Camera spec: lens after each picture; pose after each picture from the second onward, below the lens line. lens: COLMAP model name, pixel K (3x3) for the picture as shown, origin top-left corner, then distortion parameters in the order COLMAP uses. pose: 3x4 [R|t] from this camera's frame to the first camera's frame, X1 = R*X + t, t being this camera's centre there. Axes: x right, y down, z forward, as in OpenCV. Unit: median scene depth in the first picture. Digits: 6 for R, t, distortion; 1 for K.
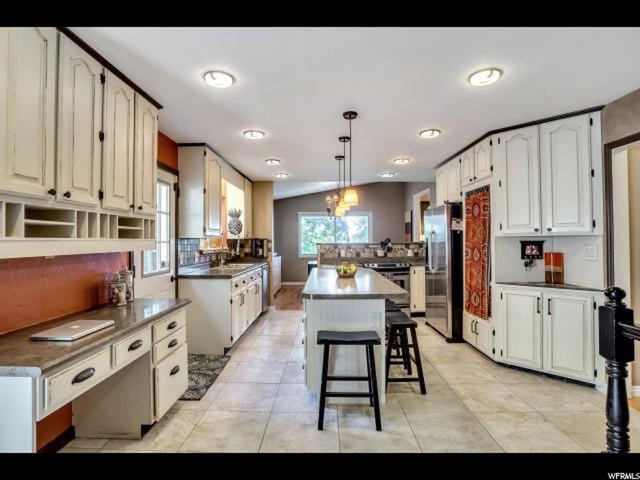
lens RADIAL K [[338.7, 0, 320.0], [0, 338.7, 240.0], [0, 0, 1]] dist [-0.049435, 0.020966]
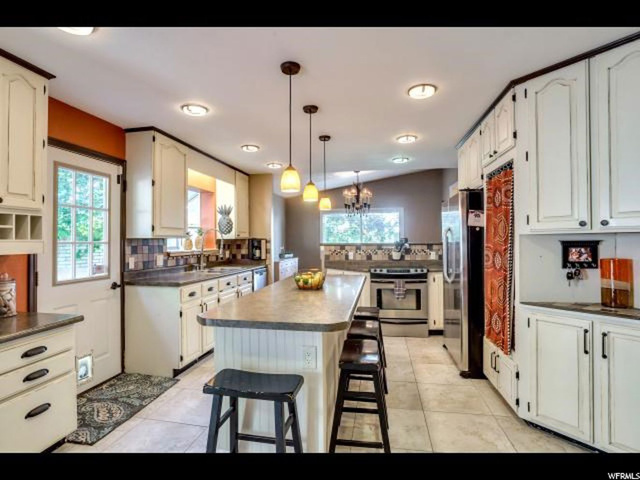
lens RADIAL K [[338.7, 0, 320.0], [0, 338.7, 240.0], [0, 0, 1]] dist [-0.049435, 0.020966]
pose [[0.985240, -0.002960, -0.171153, 0.217811], [0.003097, 0.999995, 0.000536, -0.000562], [0.171150, -0.001058, 0.985244, 0.238962]]
